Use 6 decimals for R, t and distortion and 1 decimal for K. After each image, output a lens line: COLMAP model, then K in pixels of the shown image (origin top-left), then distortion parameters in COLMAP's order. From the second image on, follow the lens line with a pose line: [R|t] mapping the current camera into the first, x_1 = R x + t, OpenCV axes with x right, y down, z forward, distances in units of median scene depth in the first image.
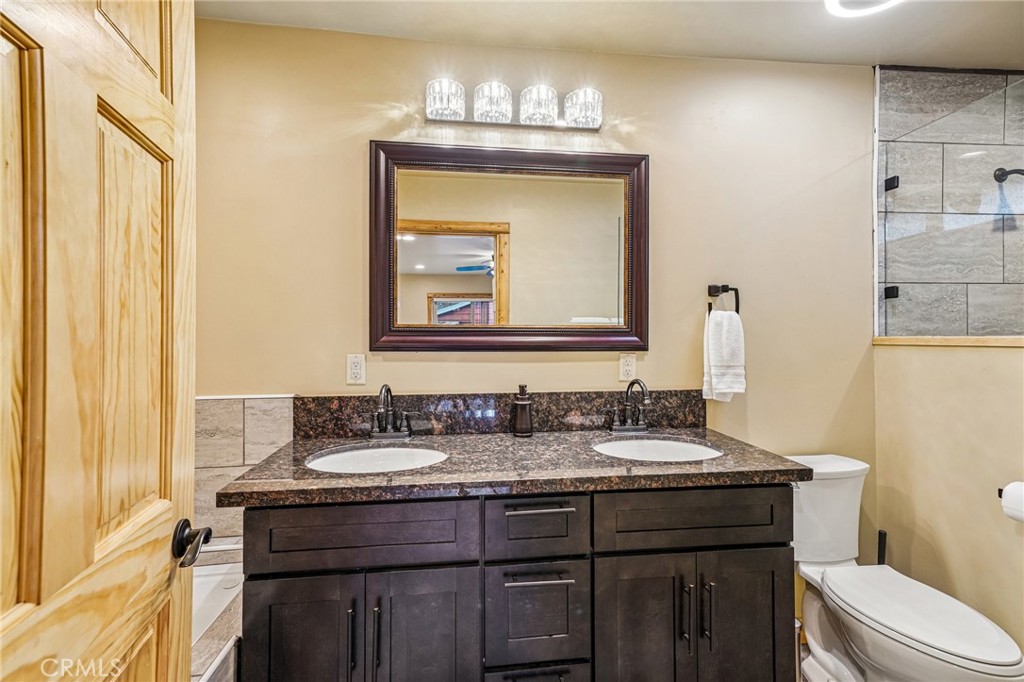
lens RADIAL K [[458.3, 0, 513.0], [0, 458.3, 338.8], [0, 0, 1]] dist [0.022515, 0.000118]
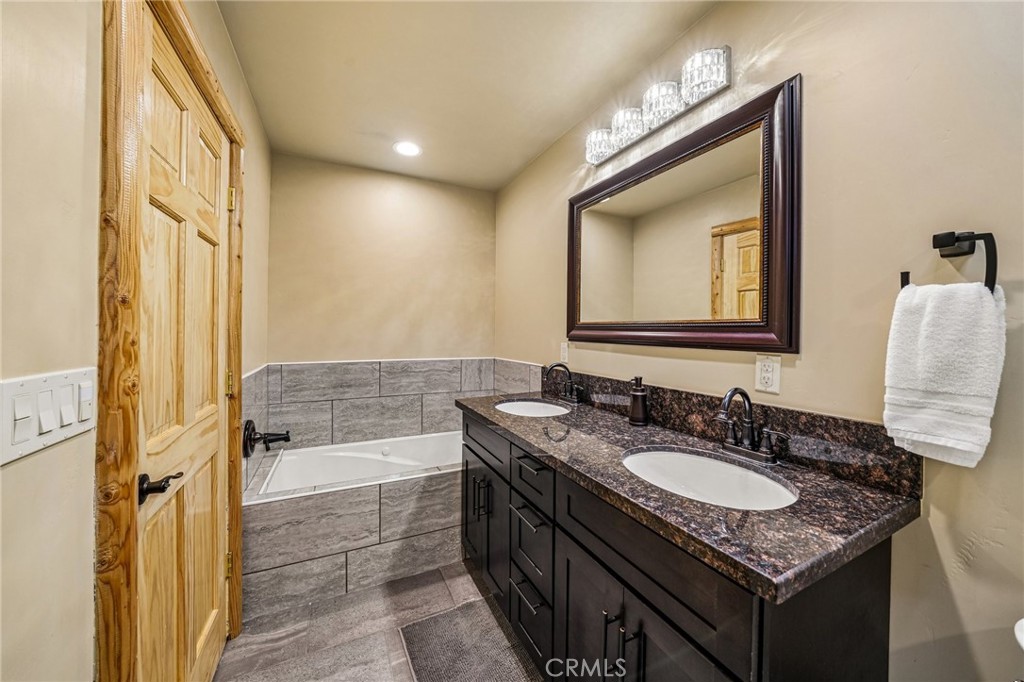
lens RADIAL K [[358.2, 0, 513.2], [0, 358.2, 332.8], [0, 0, 1]] dist [-0.000972, -0.000224]
pose [[0.345415, 0.009432, -0.938403, 0.676889], [-0.016618, 0.999854, 0.003933, -0.000362], [0.938303, 0.014236, 0.345522, 0.420885]]
